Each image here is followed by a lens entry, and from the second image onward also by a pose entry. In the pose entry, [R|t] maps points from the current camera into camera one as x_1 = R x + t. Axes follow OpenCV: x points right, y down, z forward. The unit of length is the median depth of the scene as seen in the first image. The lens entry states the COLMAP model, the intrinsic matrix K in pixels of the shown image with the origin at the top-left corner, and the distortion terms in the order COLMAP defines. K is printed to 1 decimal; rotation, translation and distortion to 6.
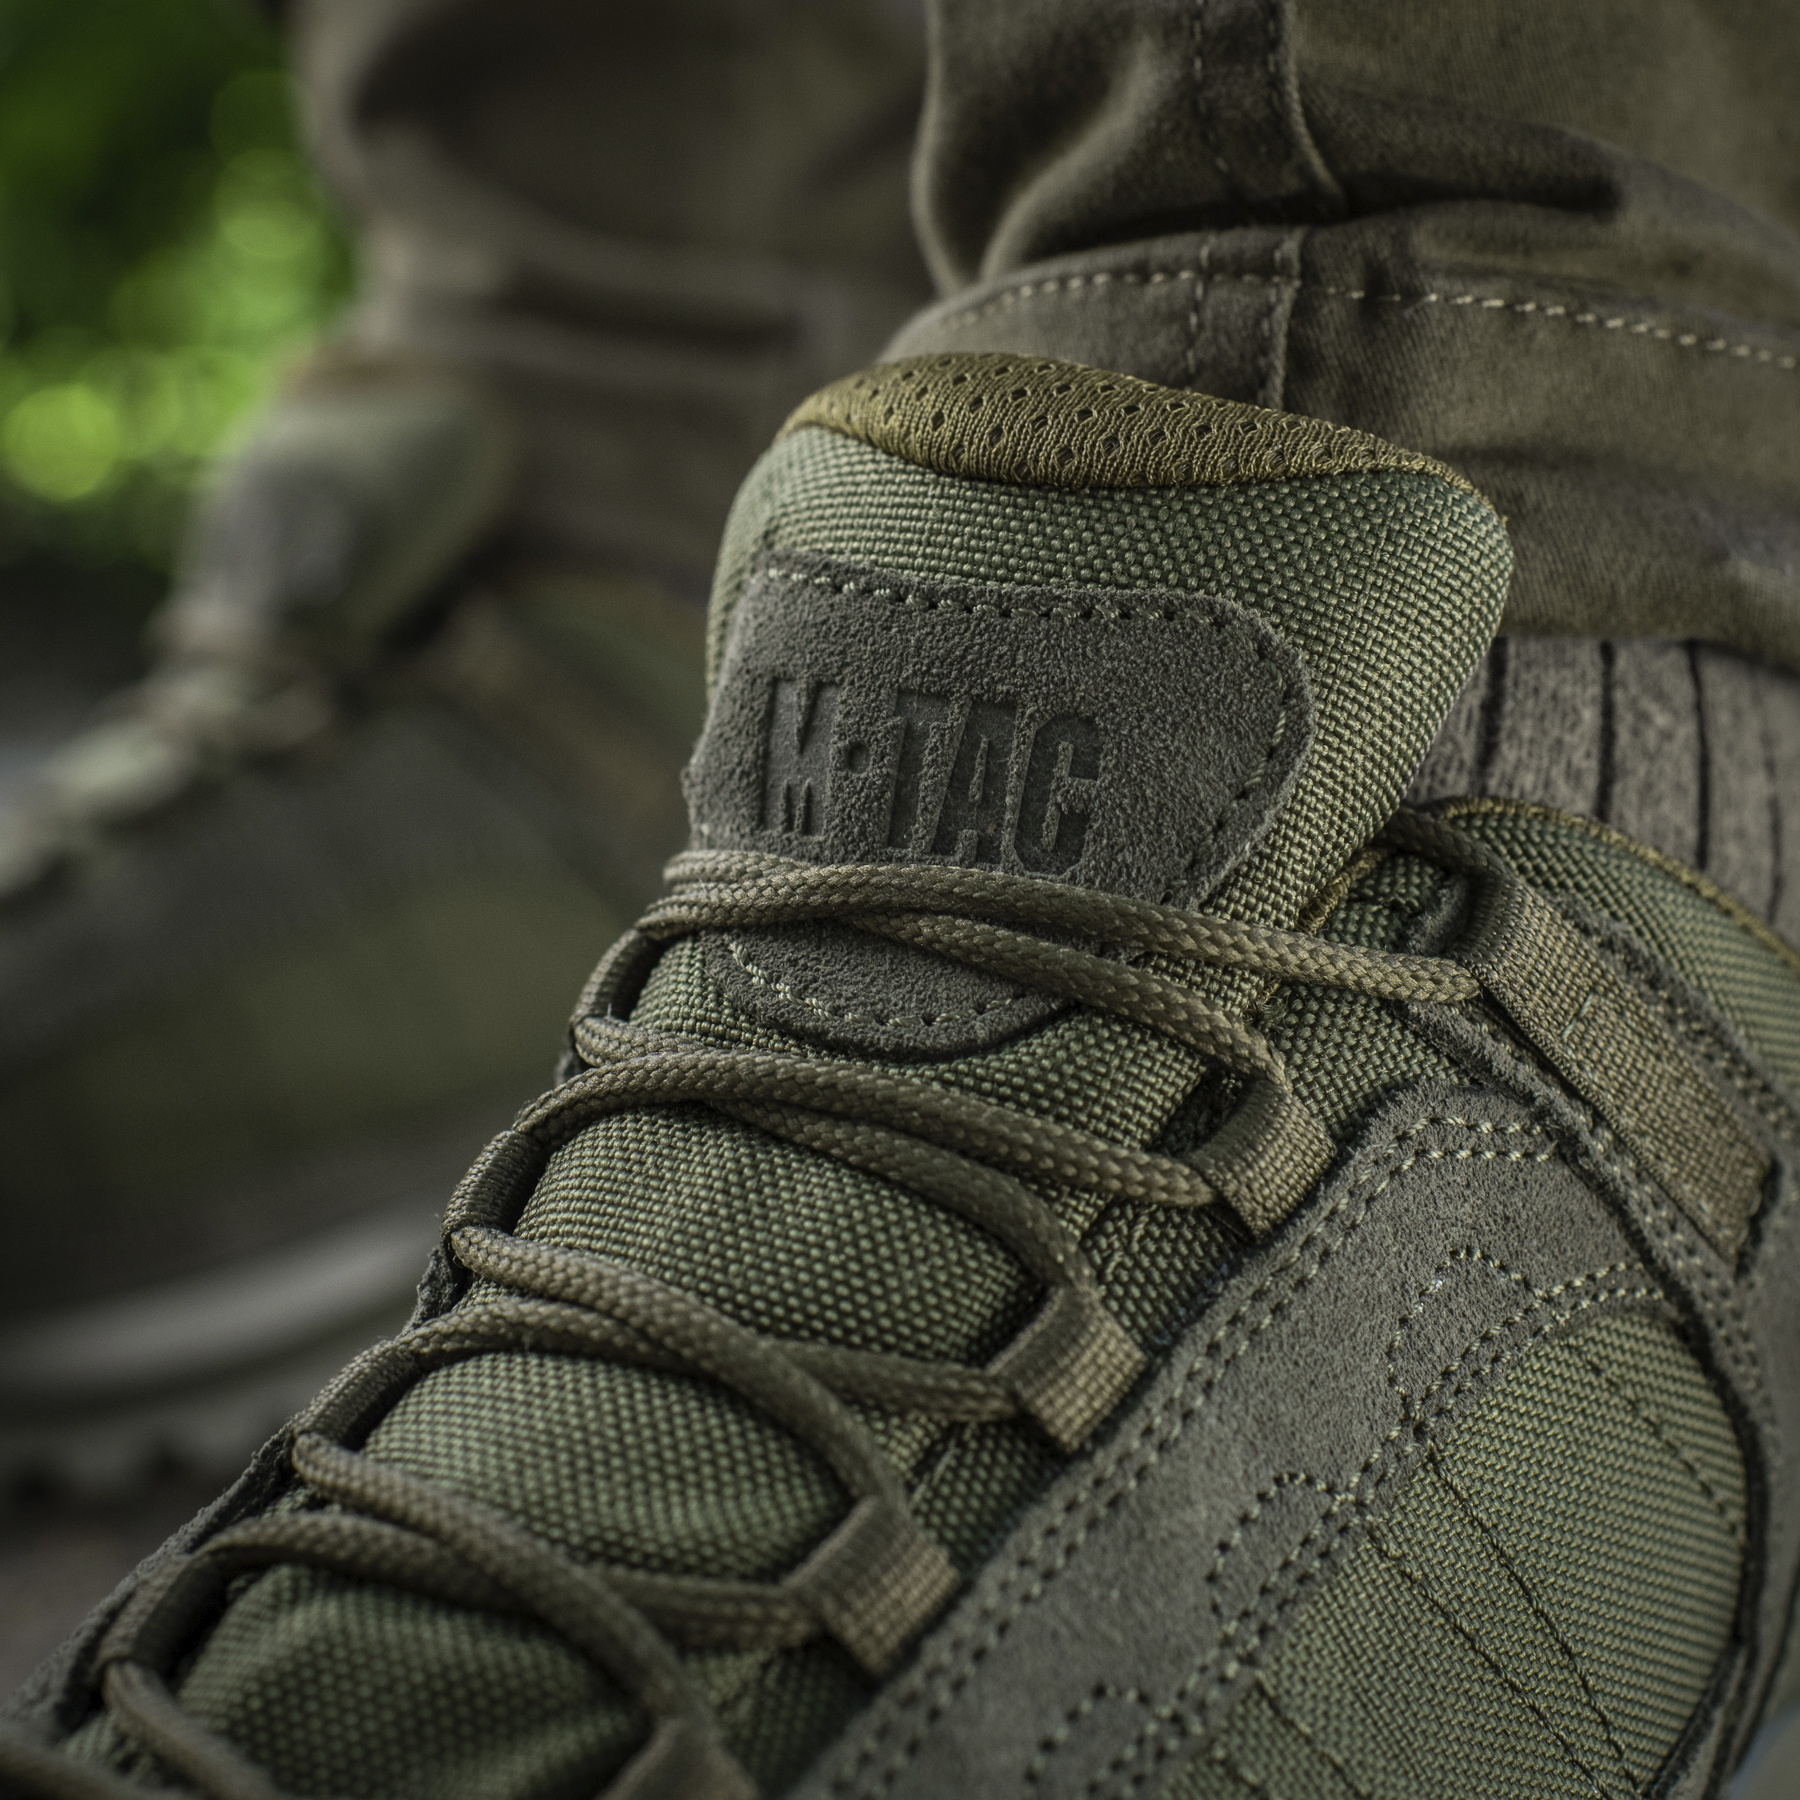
lens RADIAL K [[4859.5, 0, 955.4], [0, 4859.5, 895.8], [0, 0, 1]] dist [0.043184, 0.000000]
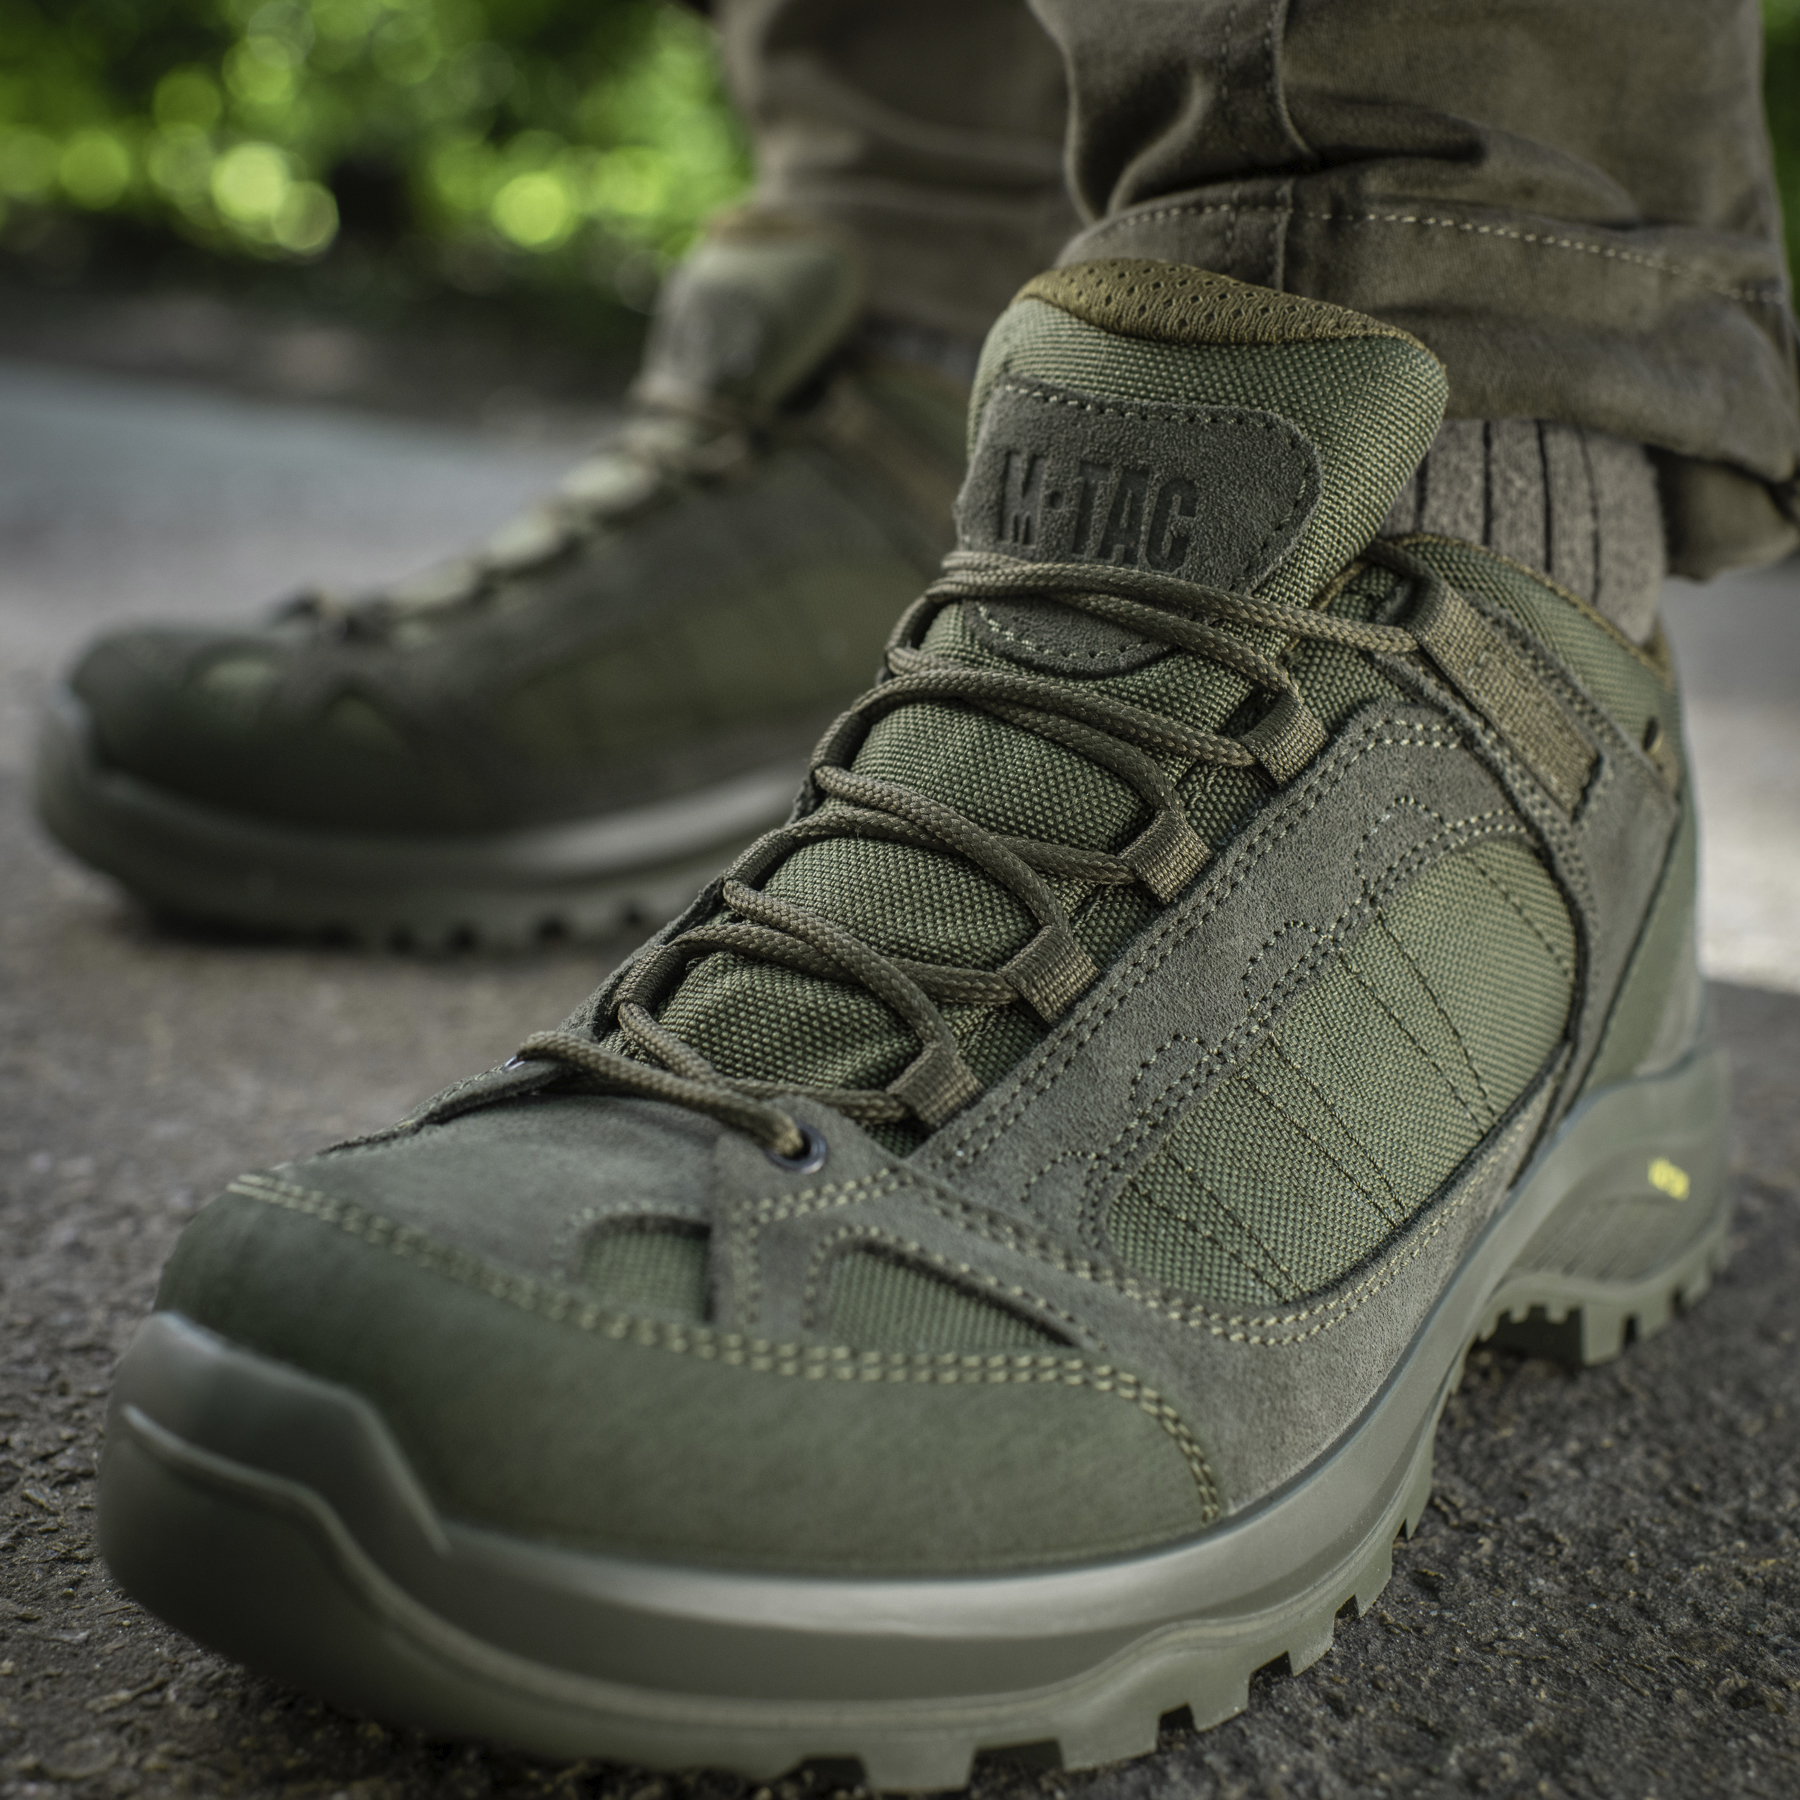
lens RADIAL K [[3700.7, 0, 919.5], [0, 3700.7, 844.5], [0, 0, 1]] dist [-0.132300, 0.000000]
pose [[0.997416, 0.027845, -0.066223, 0.021678], [-0.023249, 0.997333, 0.069185, 0.003357], [0.067973, -0.067466, 0.995403, -0.306849]]
